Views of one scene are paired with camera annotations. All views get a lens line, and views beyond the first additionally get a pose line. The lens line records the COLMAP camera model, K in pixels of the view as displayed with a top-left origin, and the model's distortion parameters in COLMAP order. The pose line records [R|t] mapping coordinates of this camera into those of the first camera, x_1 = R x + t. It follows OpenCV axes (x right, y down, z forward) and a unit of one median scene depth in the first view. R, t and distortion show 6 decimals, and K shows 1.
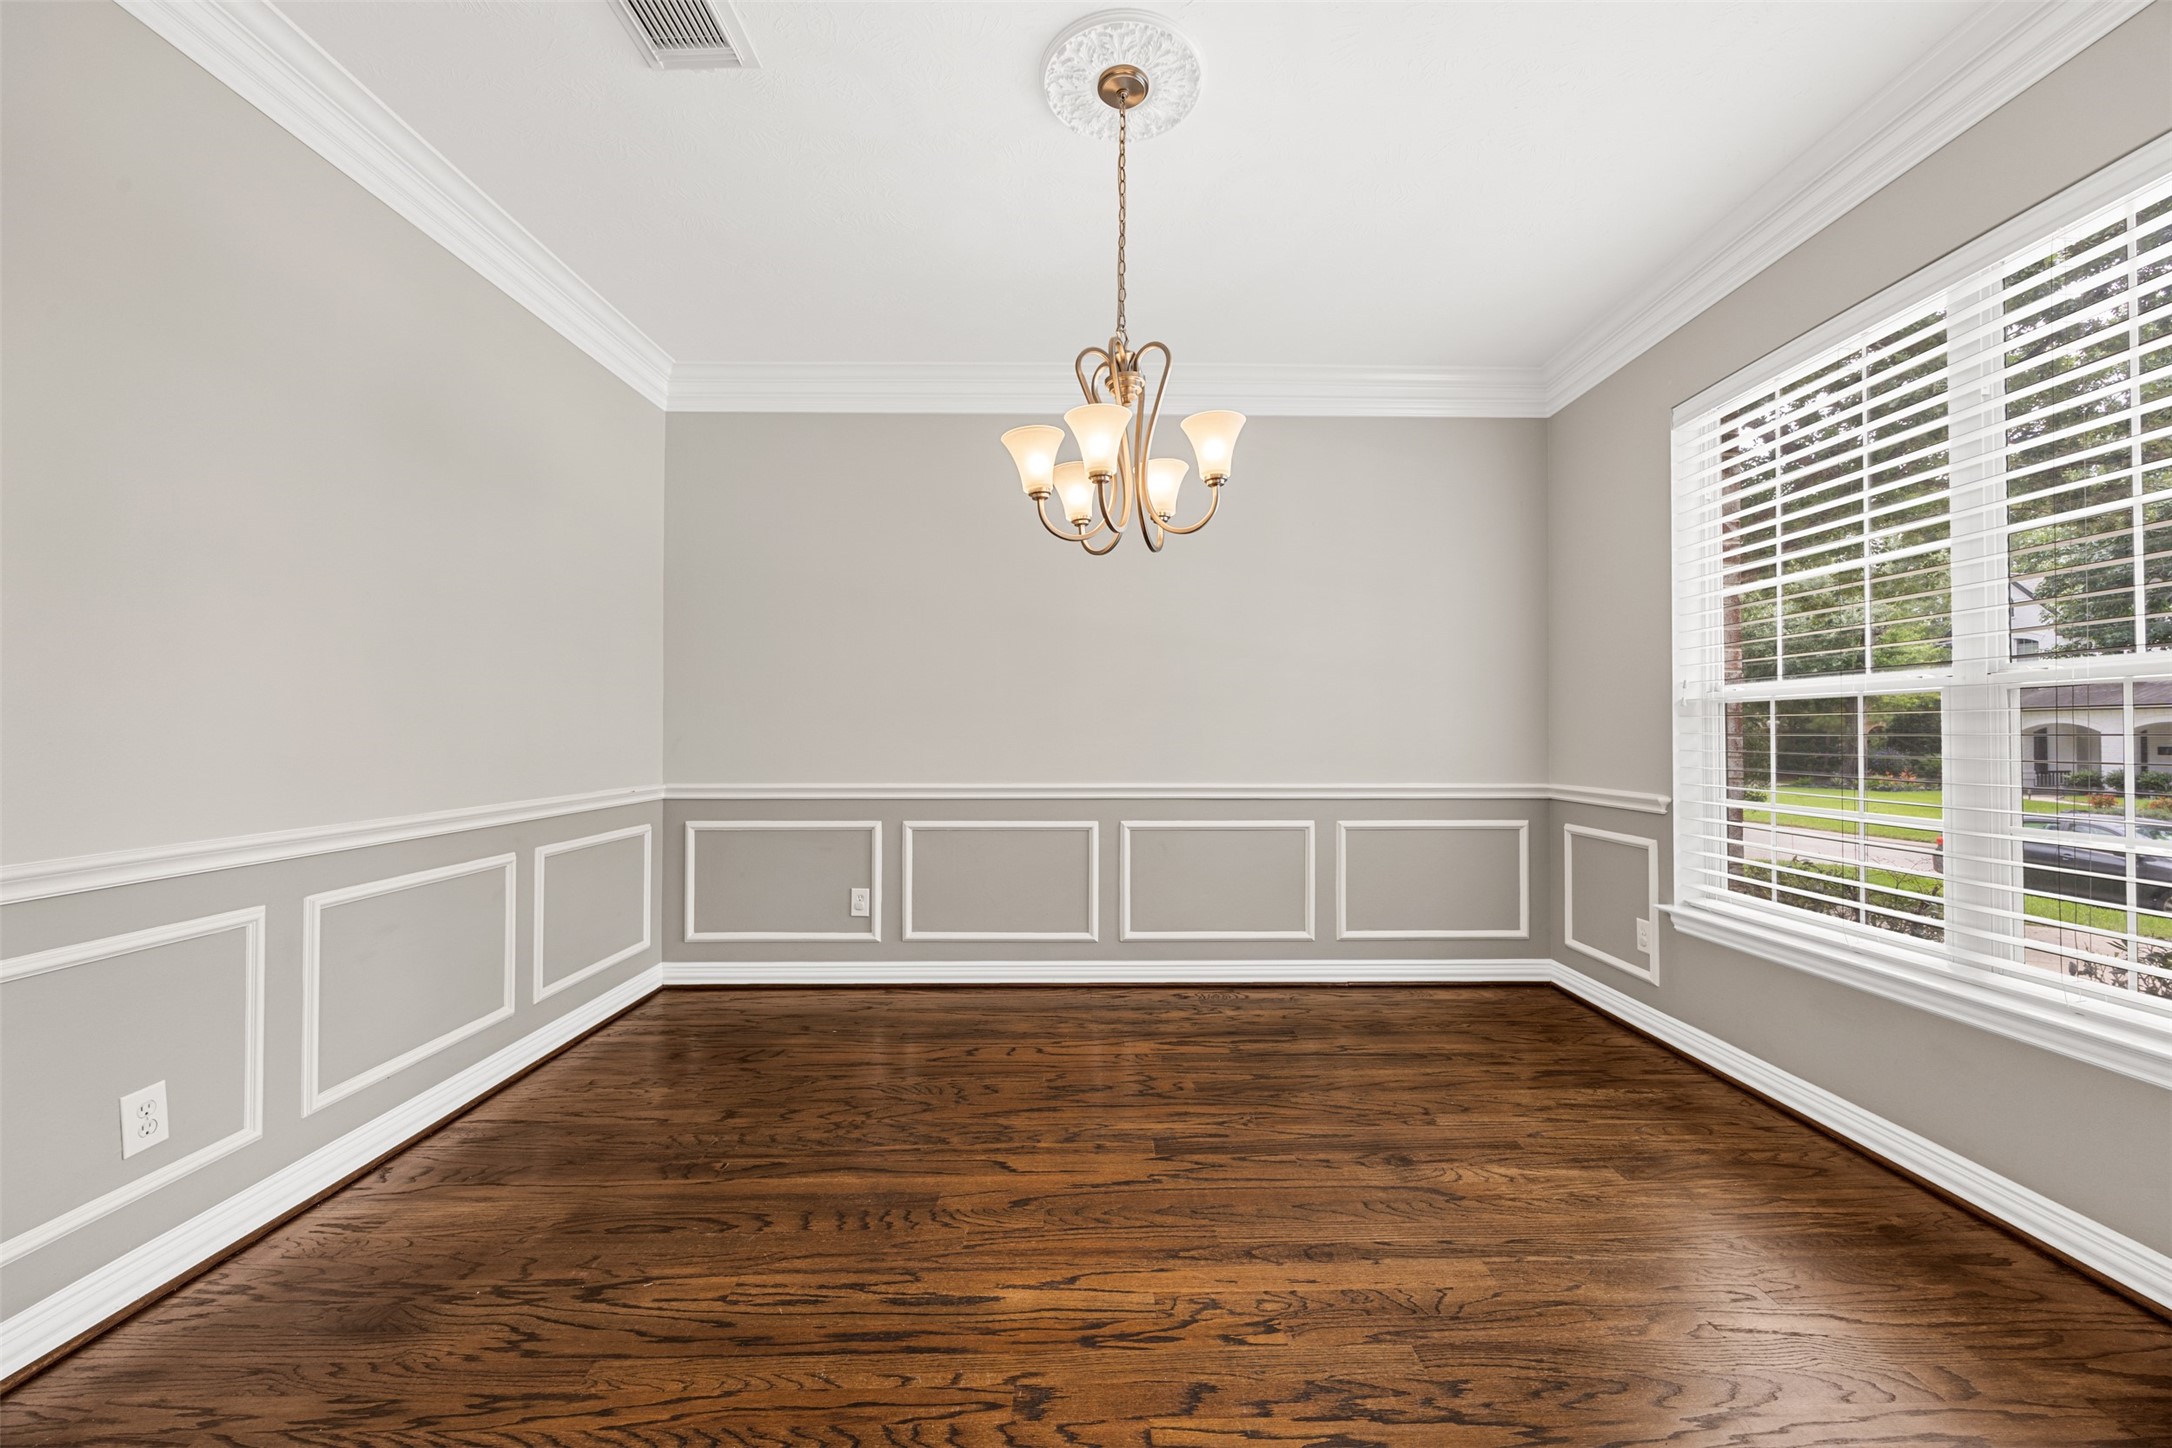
lens RADIAL K [[822.8, 0, 1114.1], [0, 822.8, 727.6], [0, 0, 1]] dist [-0.014141, 0.000108]
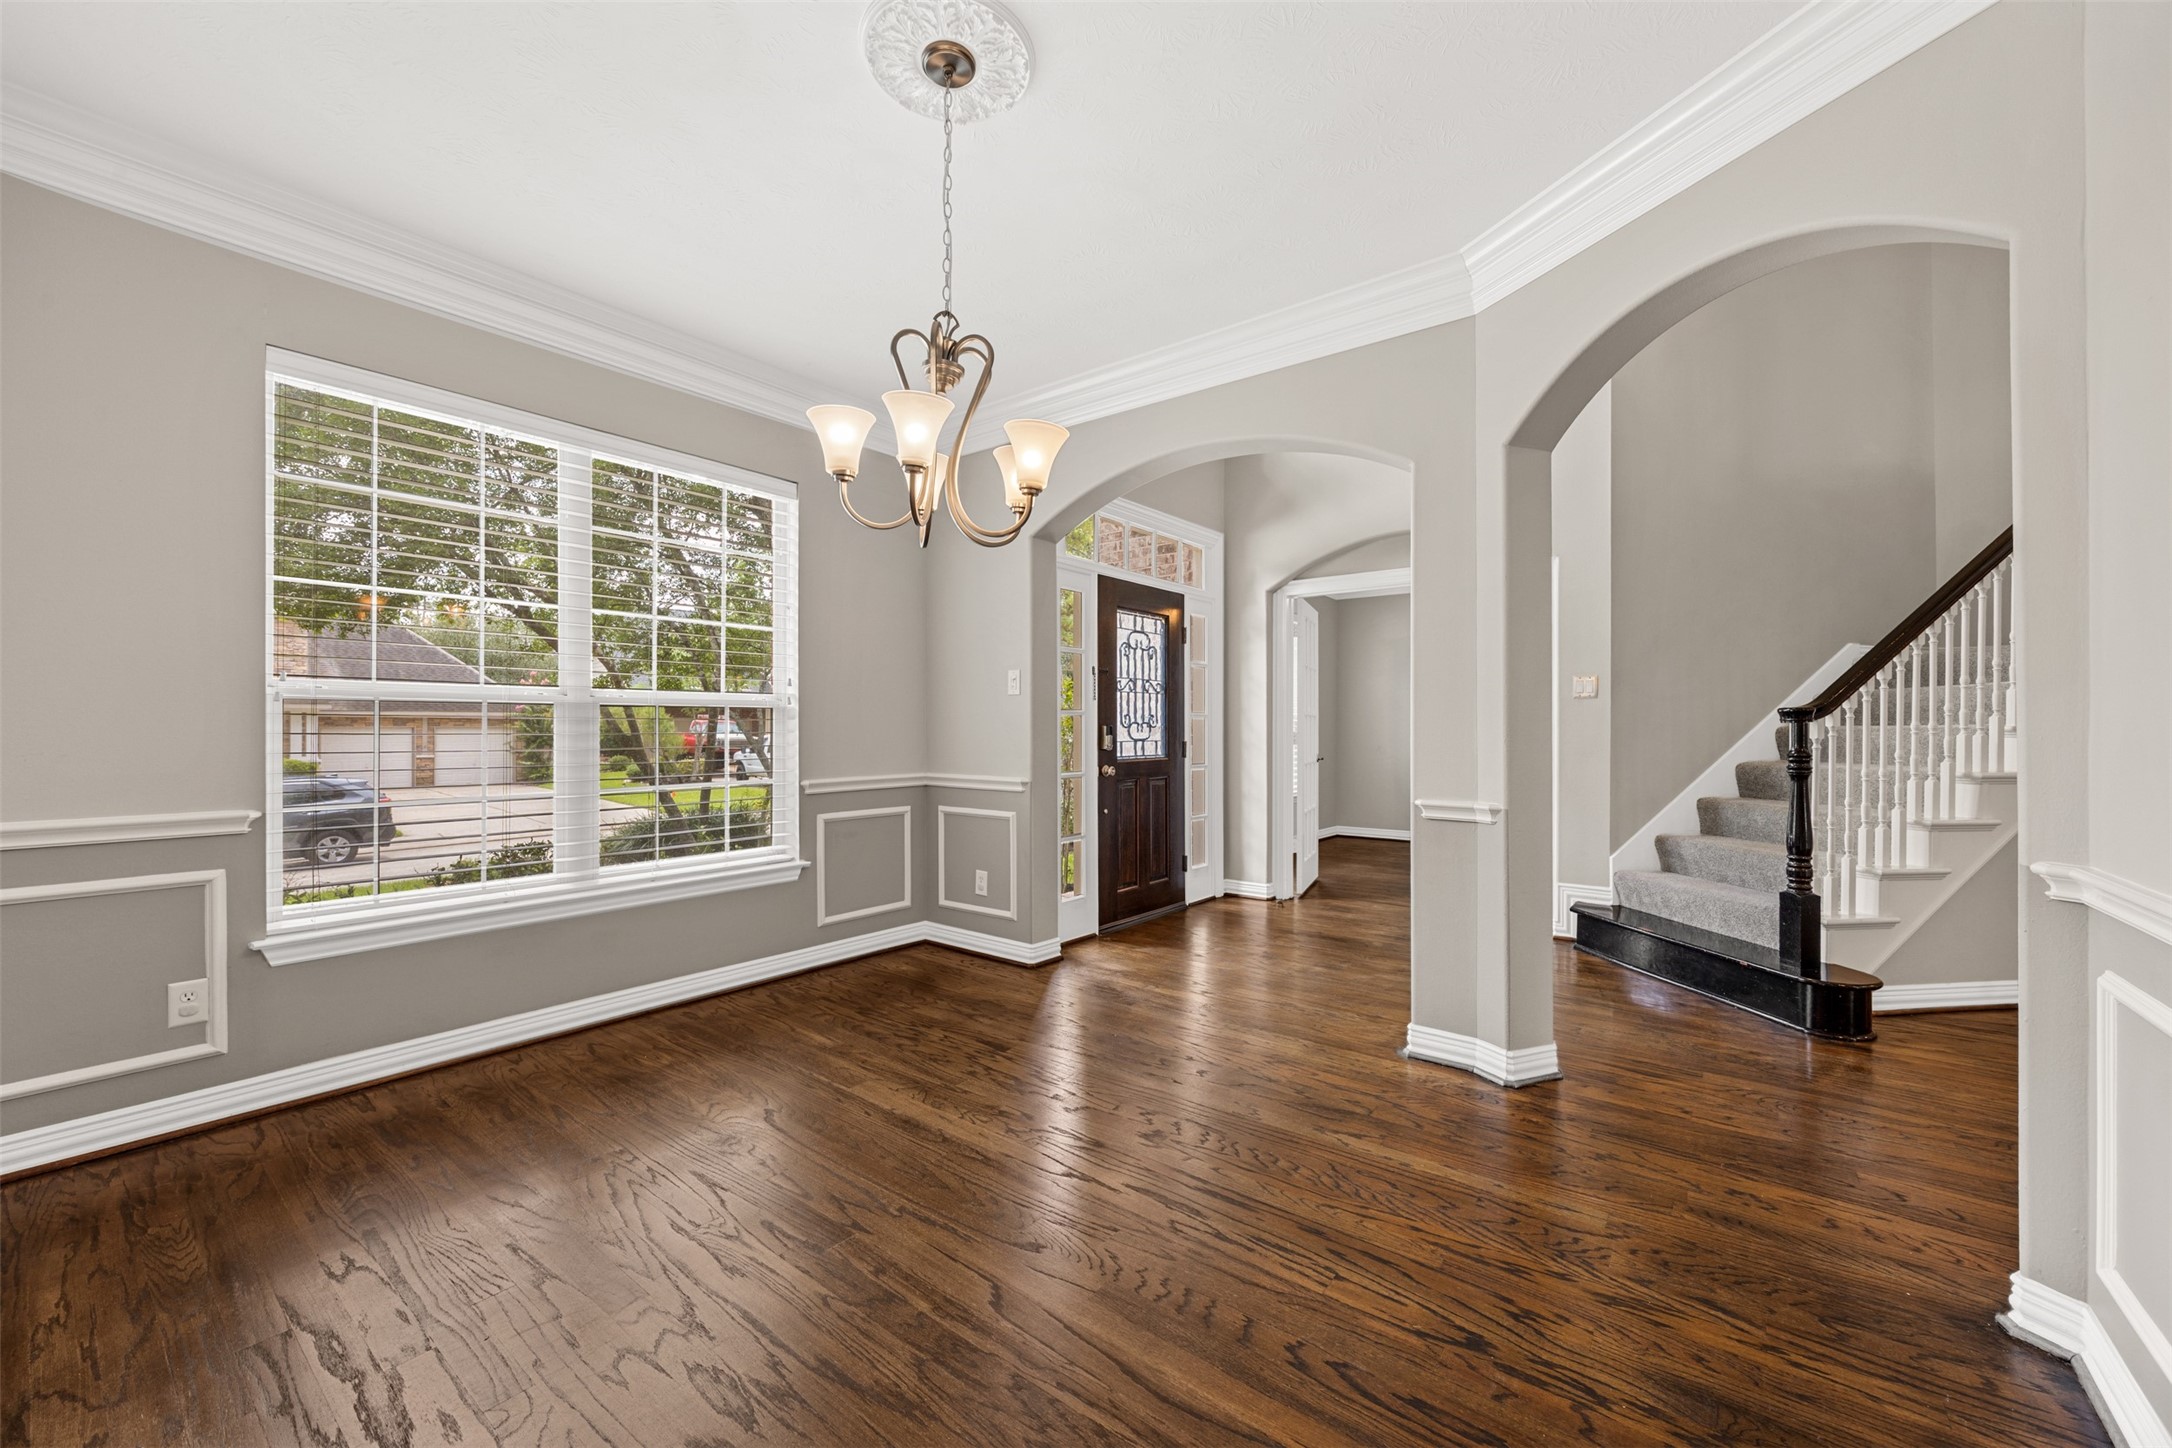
lens RADIAL K [[859.7, 0, 1086.0], [0, 859.7, 724.0], [0, 0, 1]] dist [0.001042, 0.000124]
pose [[-0.770454, 0.005172, 0.637475, -0.825761], [-0.003400, 0.999920, -0.012221, 0.009602], [-0.637487, -0.011583, -0.770374, 1.818138]]
